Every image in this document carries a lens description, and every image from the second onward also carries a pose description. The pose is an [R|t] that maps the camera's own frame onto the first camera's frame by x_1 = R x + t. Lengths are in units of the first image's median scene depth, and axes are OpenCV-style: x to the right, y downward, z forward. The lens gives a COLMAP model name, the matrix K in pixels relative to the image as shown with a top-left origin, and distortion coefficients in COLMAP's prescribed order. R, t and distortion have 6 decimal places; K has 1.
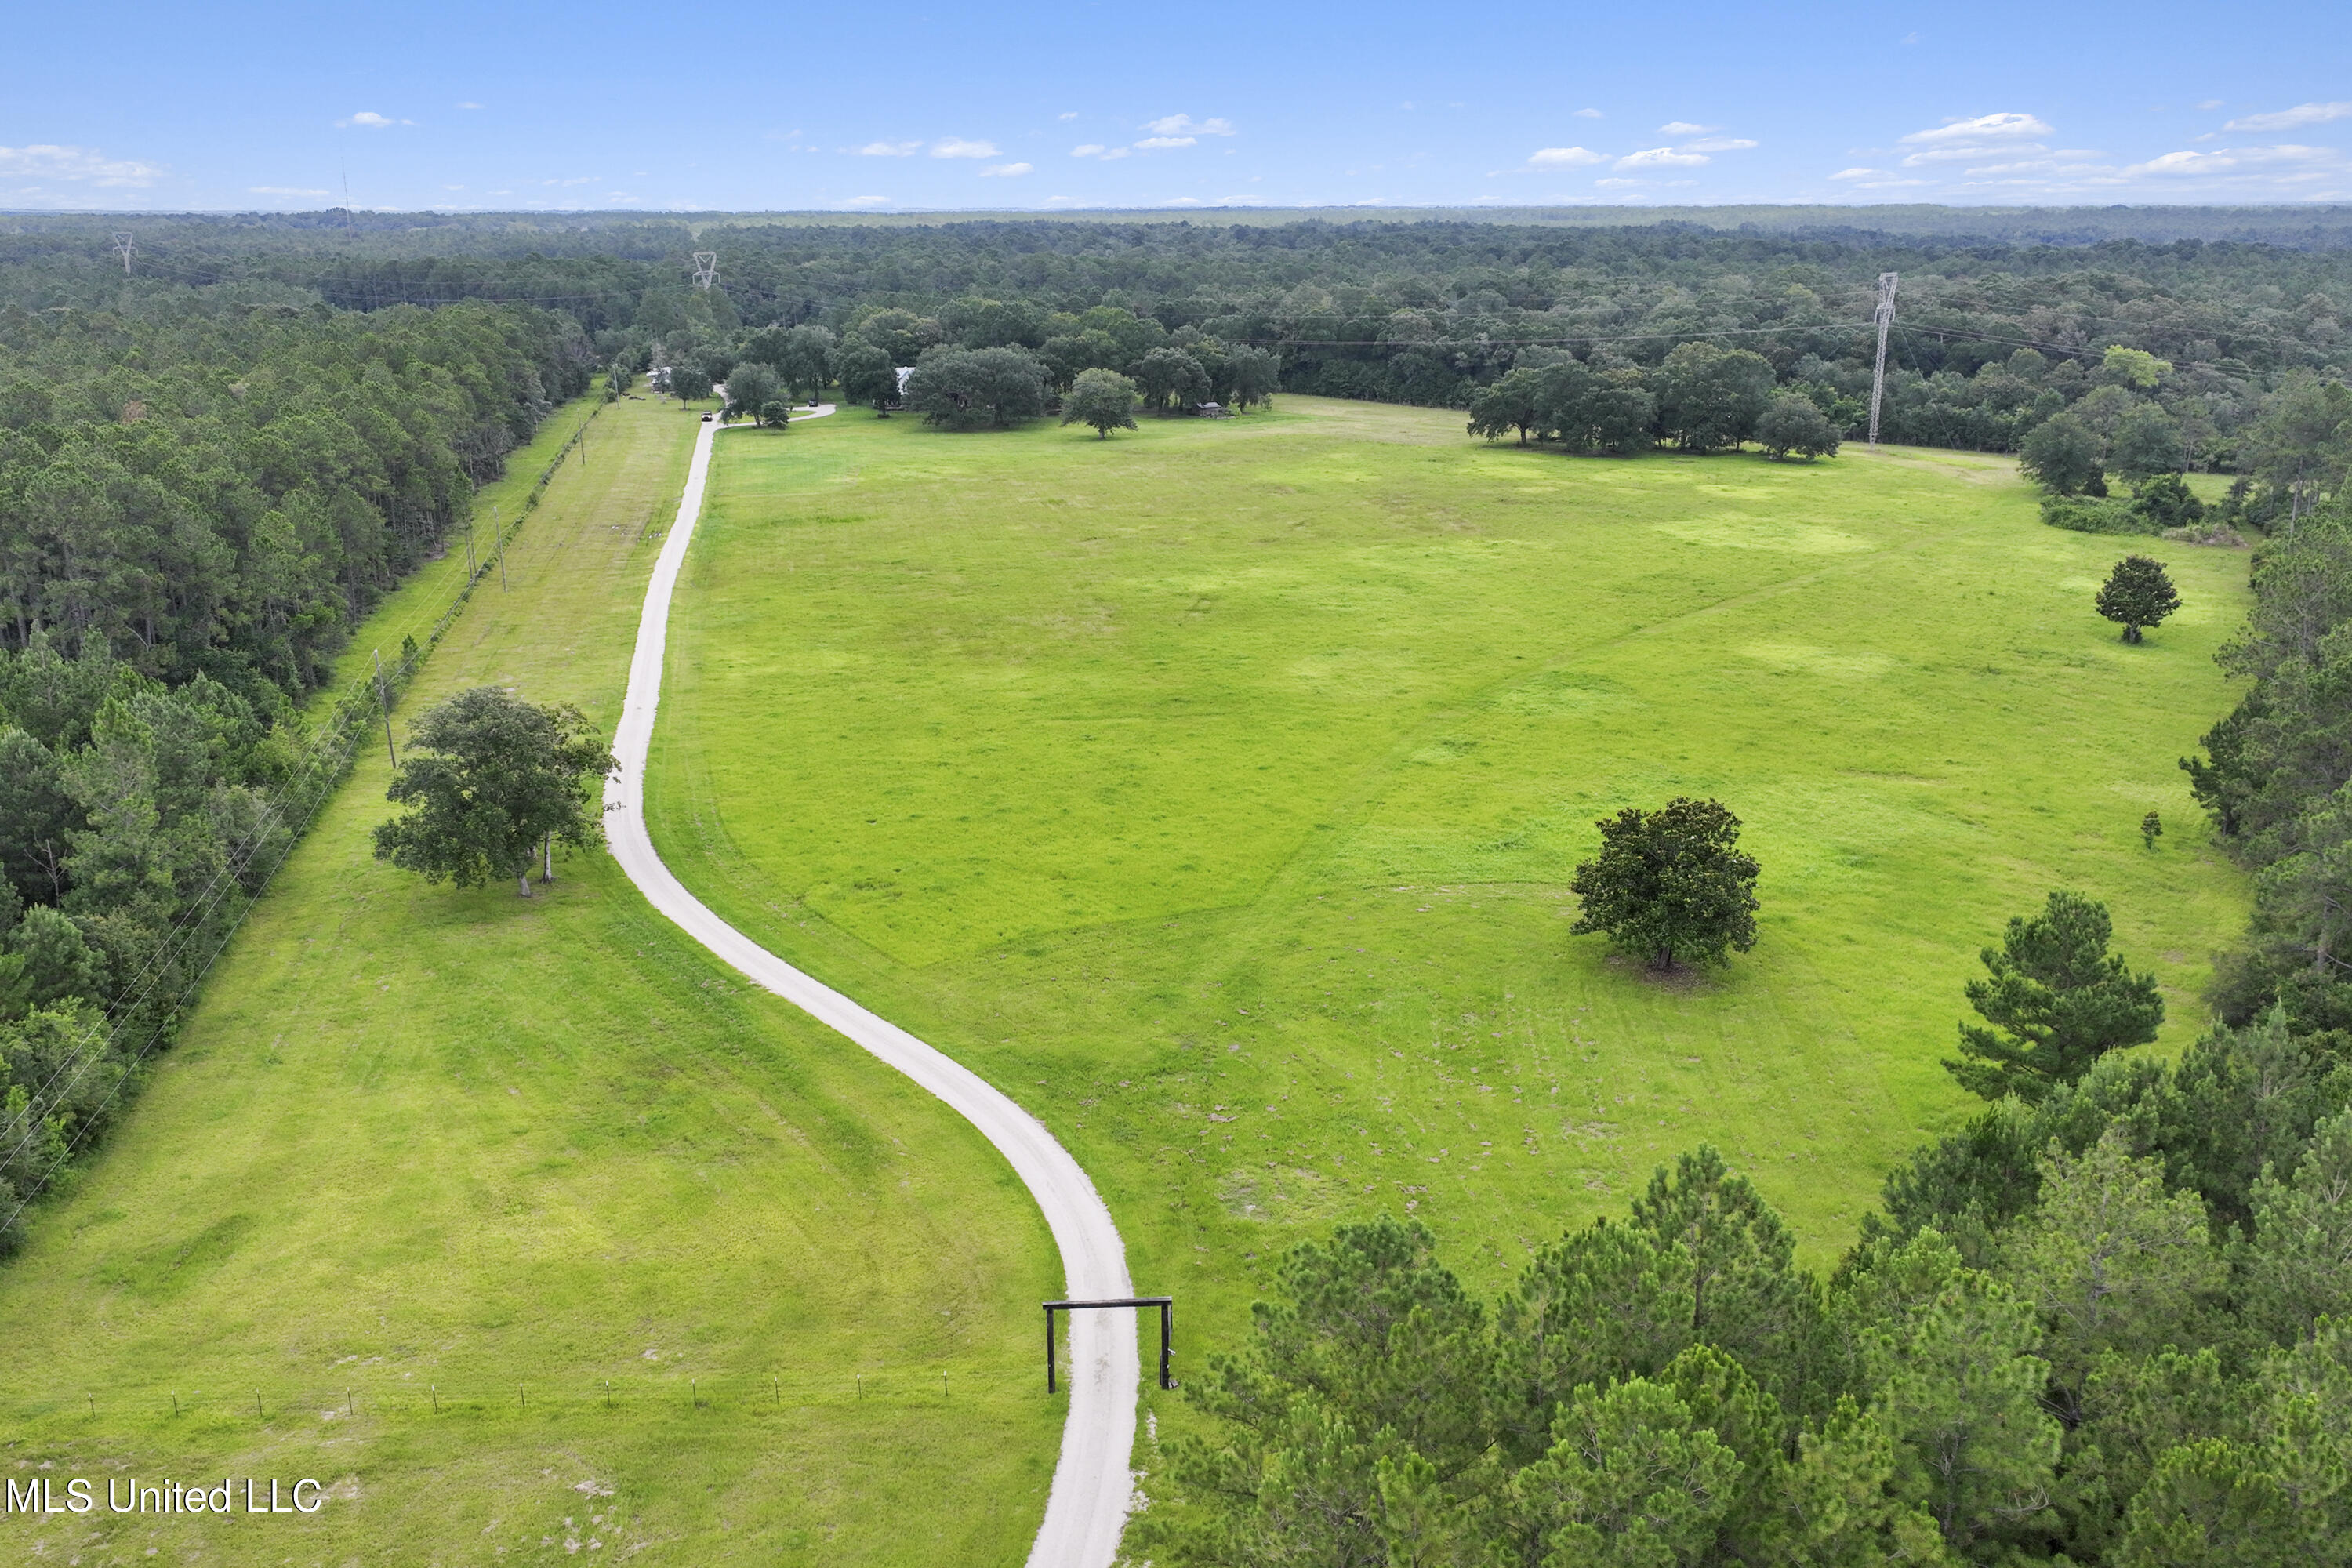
lens RADIAL K [[1954.9, 0, 1168.8], [0, 1954.9, 787.3], [0, 0, 1]] dist [0.003604, -0.006185]
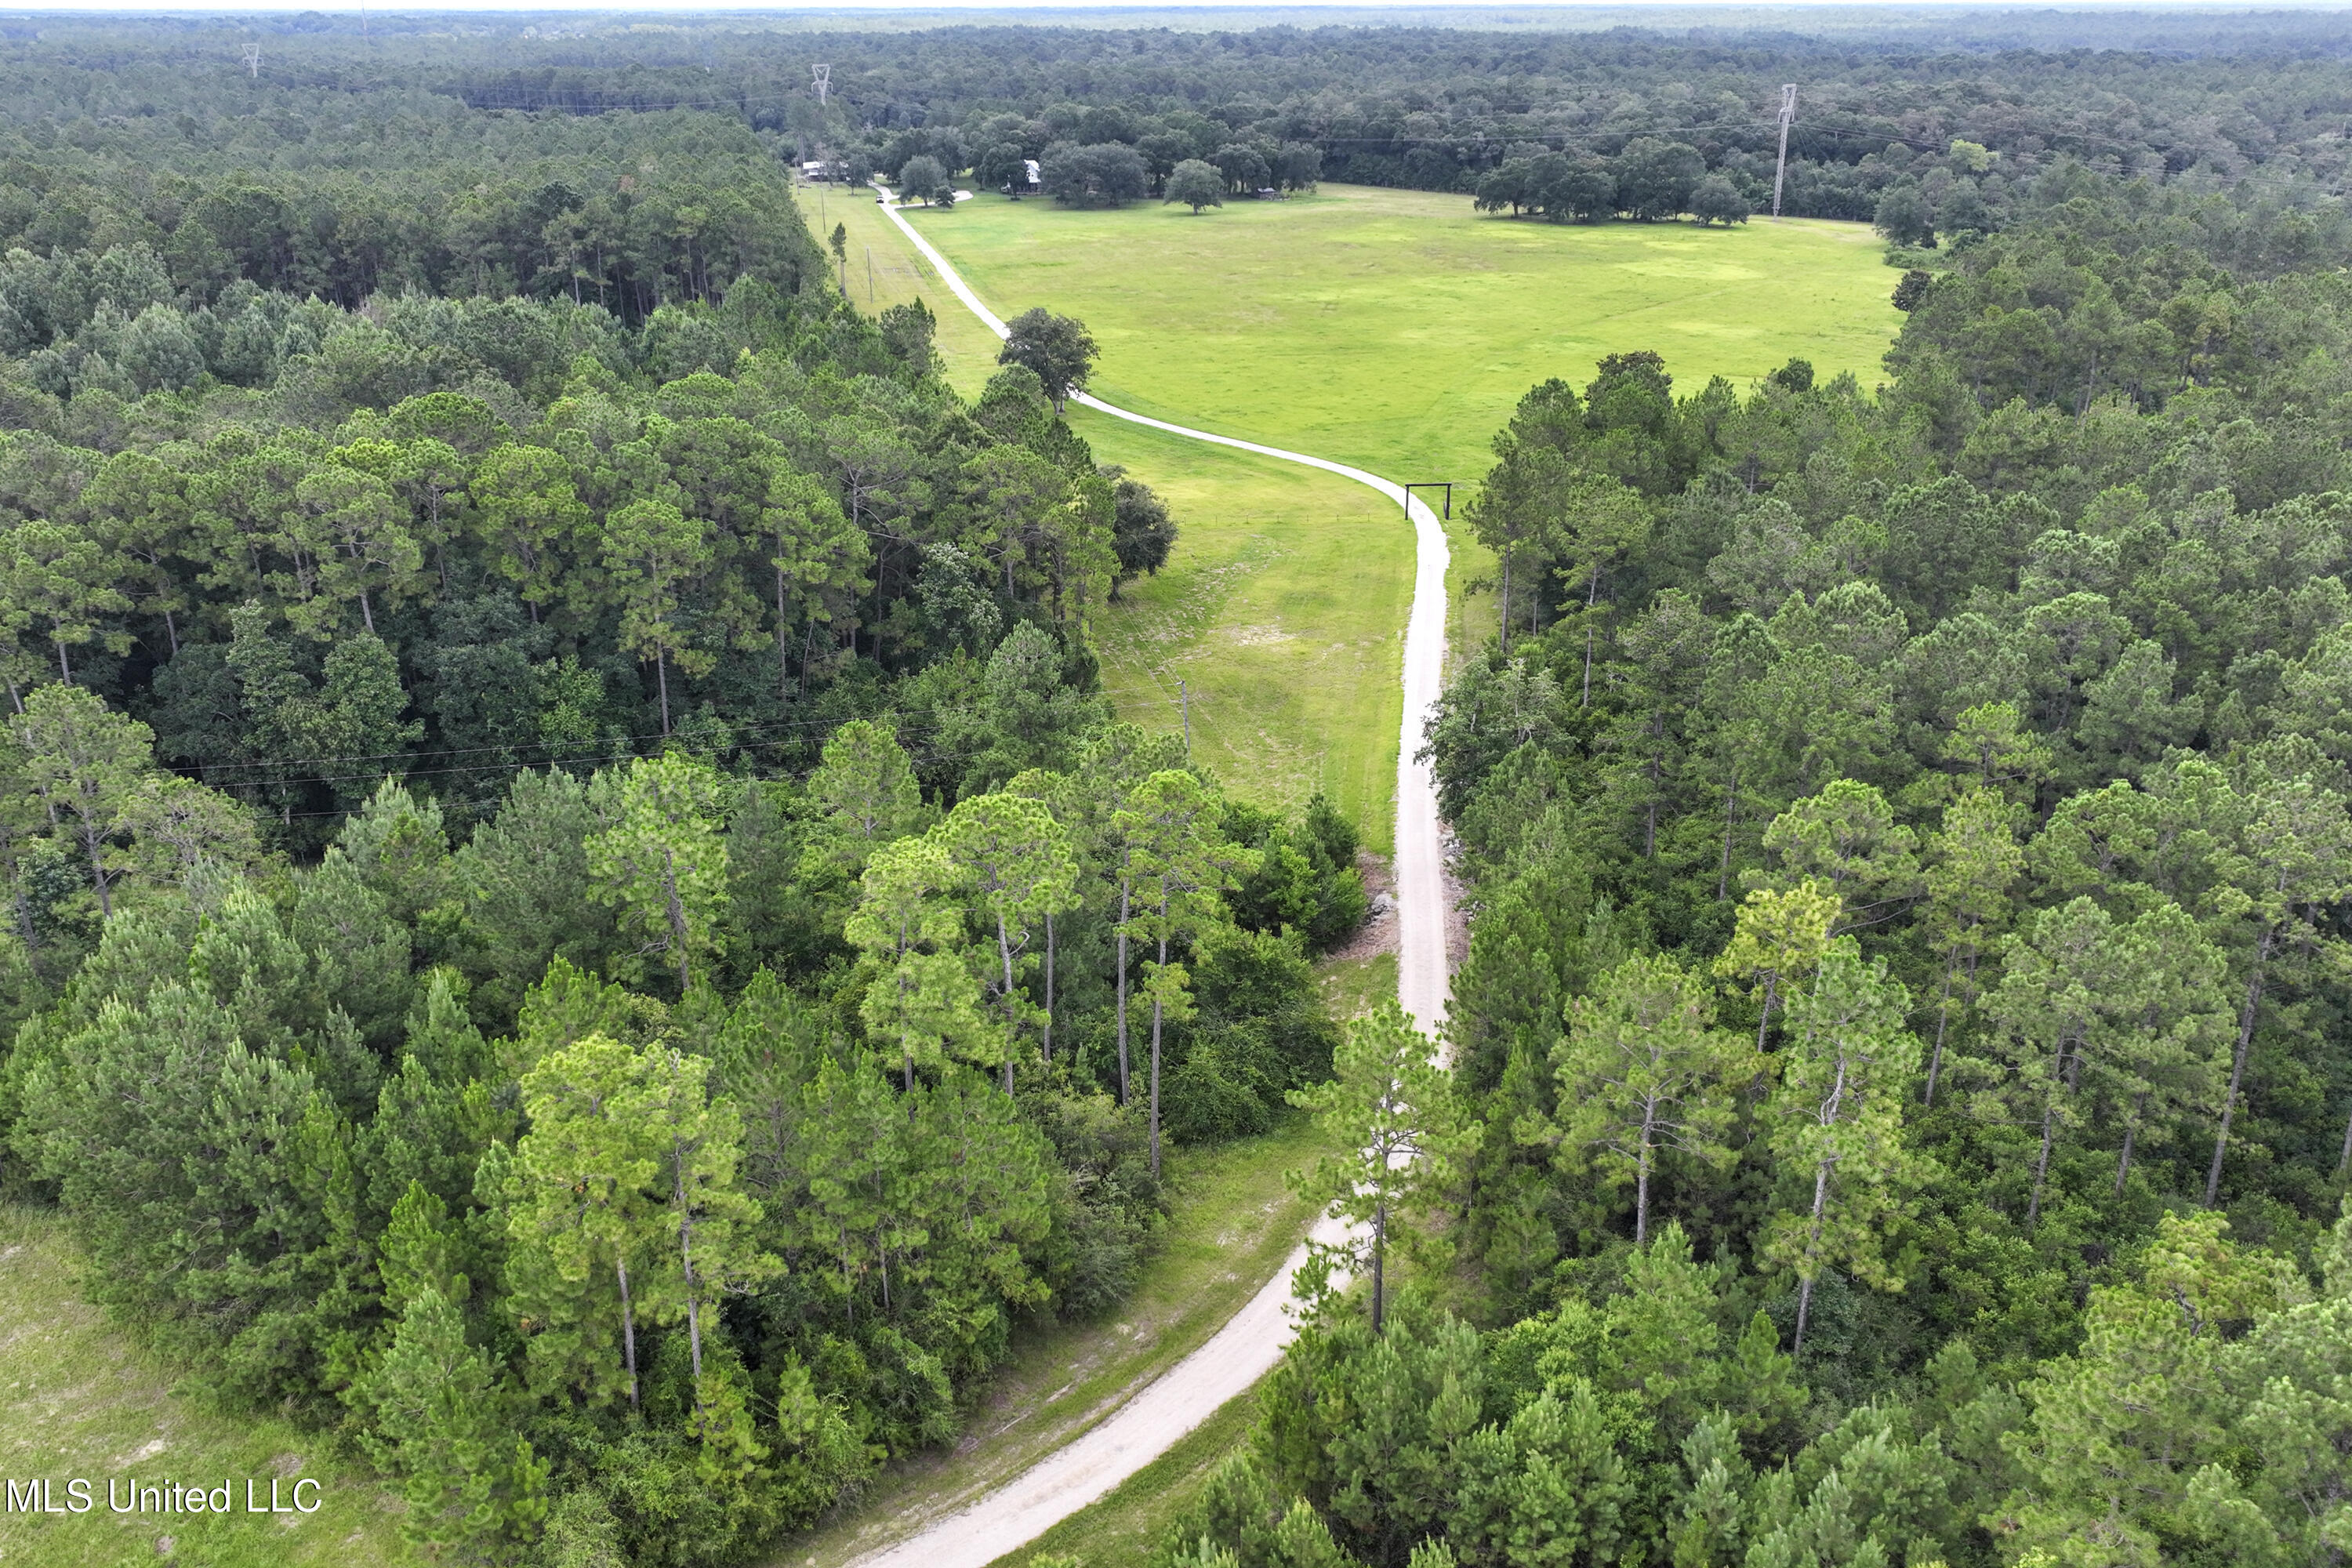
lens RADIAL K [[1954.9, 0, 1170.6], [0, 1954.9, 790.8], [0, 0, 1]] dist [0.003604, -0.006185]
pose [[0.999534, -0.011180, 0.028392, -0.097127], [0.008485, 0.995602, 0.093304, 0.088500], [-0.029310, -0.093020, 0.995233, -0.358603]]
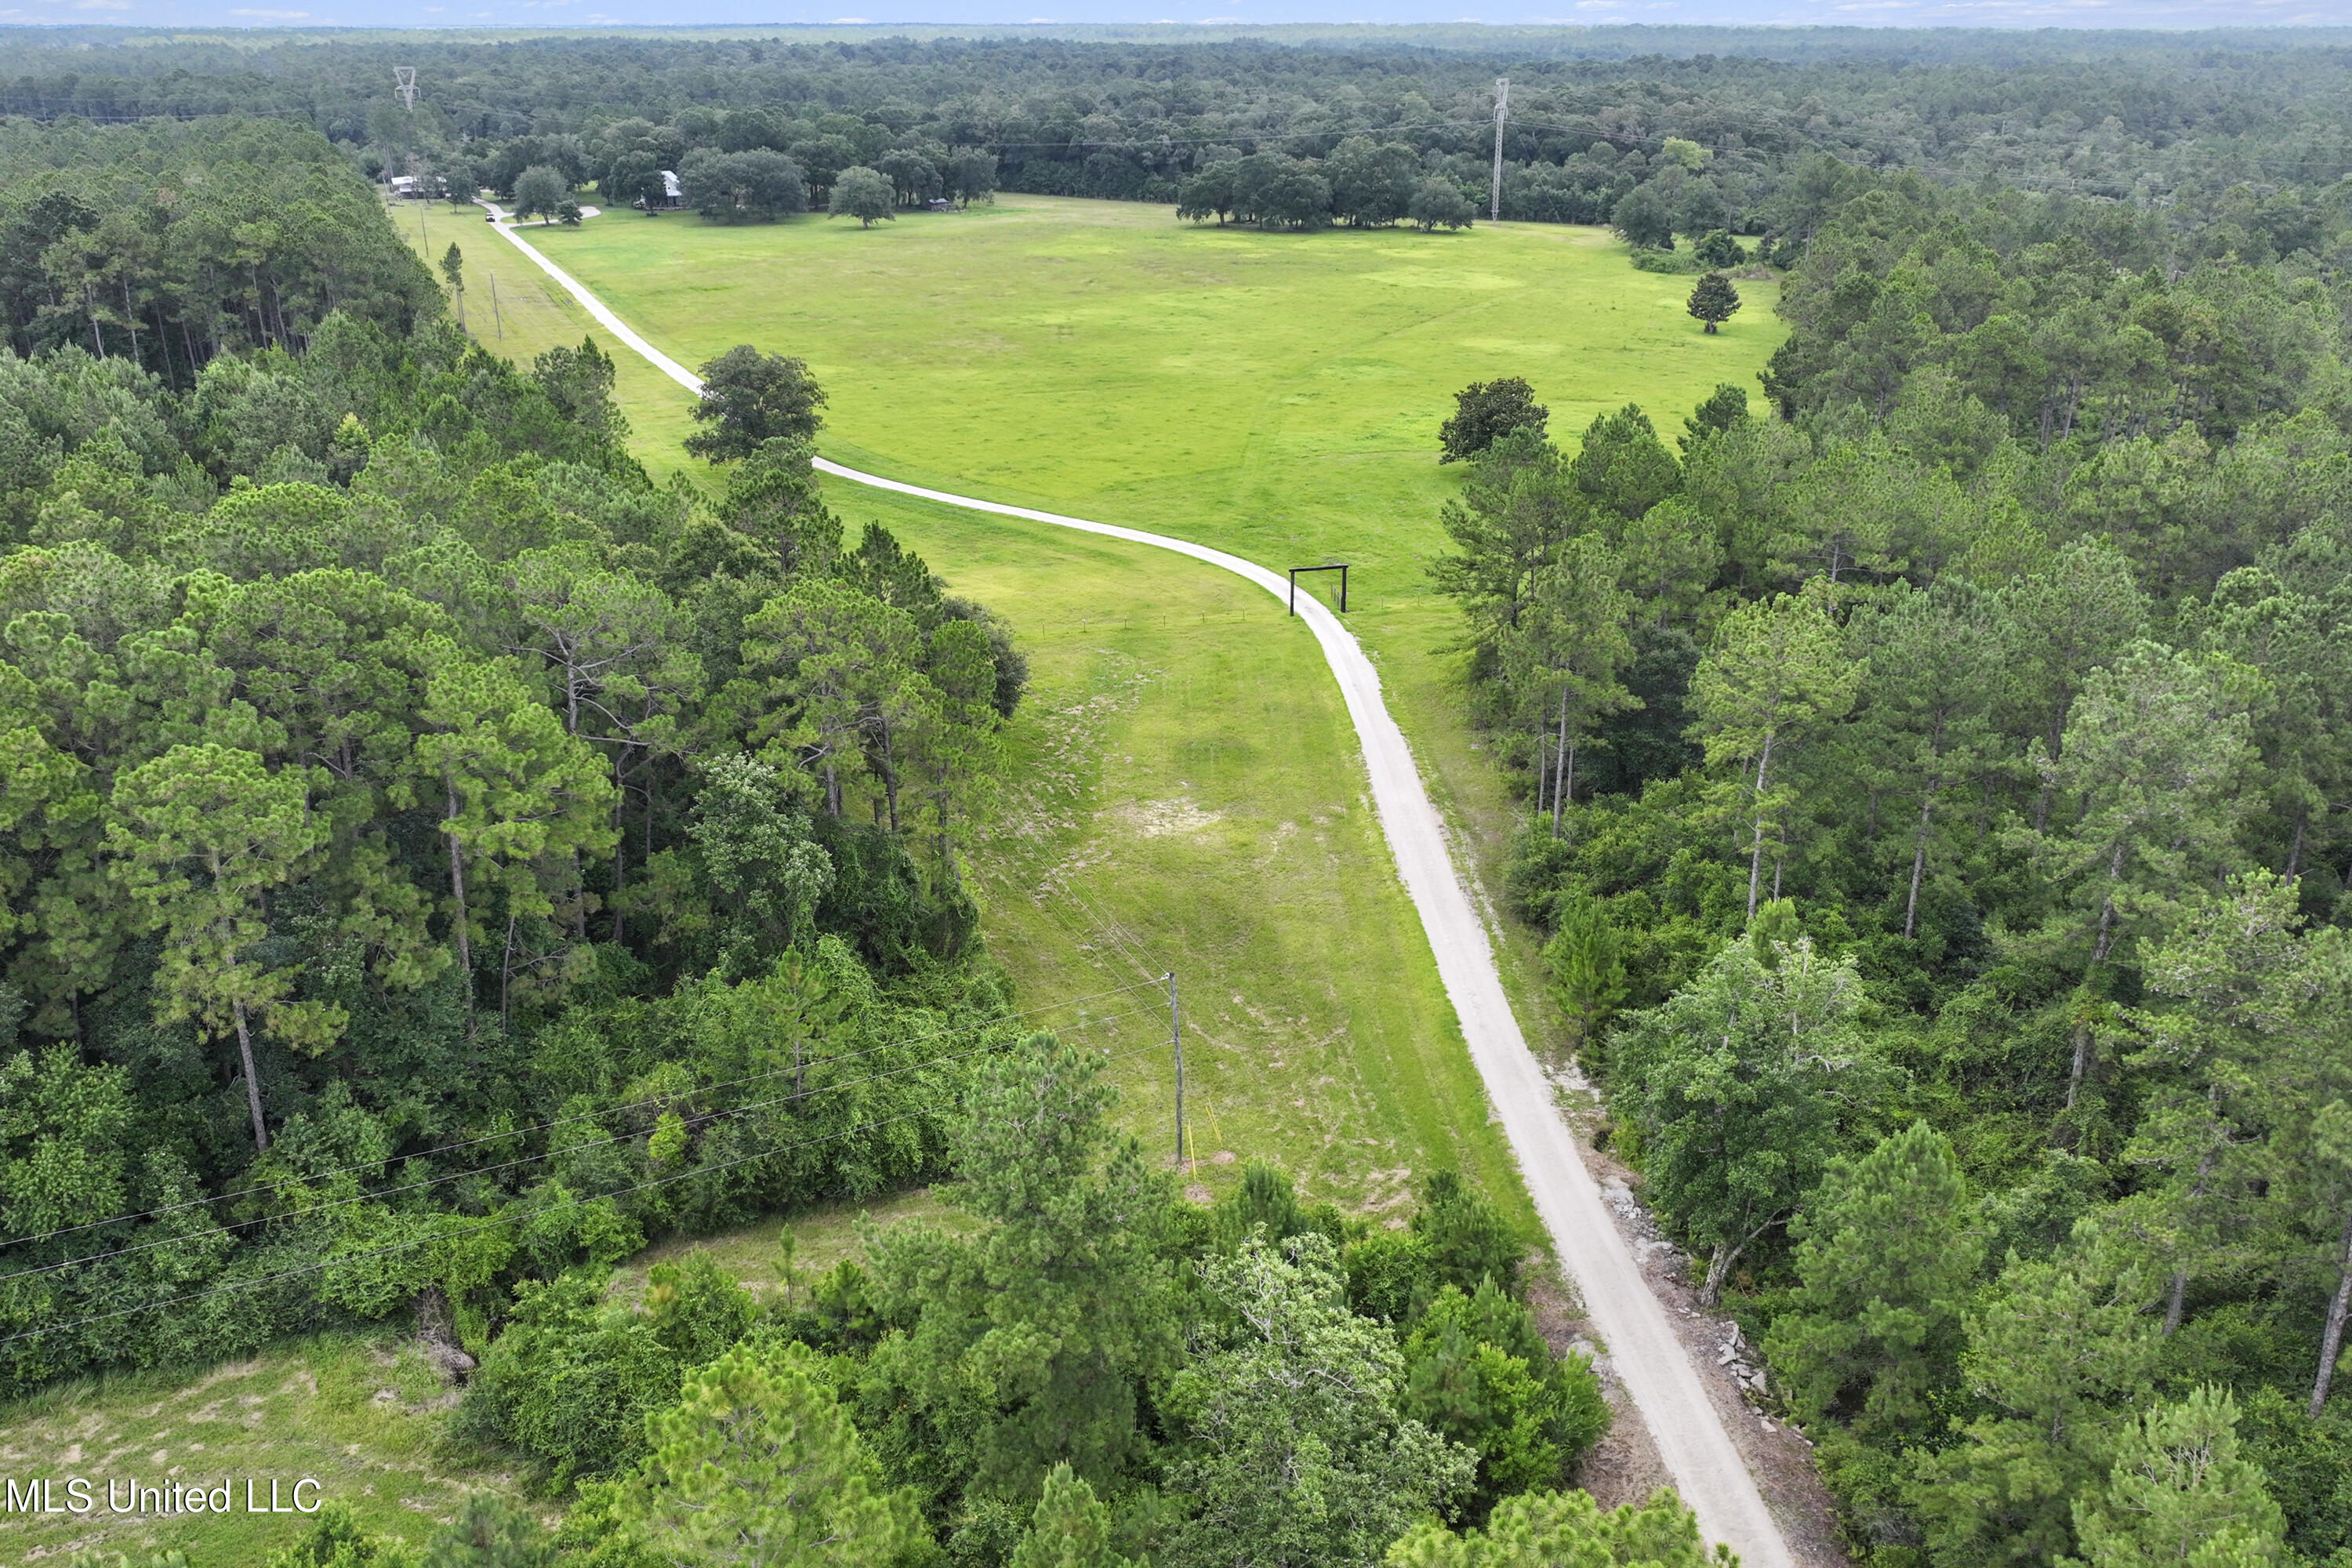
lens RADIAL K [[1954.9, 0, 1175.1], [0, 1954.9, 793.5], [0, 0, 1]] dist [0.003604, -0.006185]
pose [[0.975140, -0.079196, 0.206954, -0.127986], [0.061079, 0.993835, 0.092523, 0.061426], [-0.213005, -0.077583, 0.973966, -0.203904]]
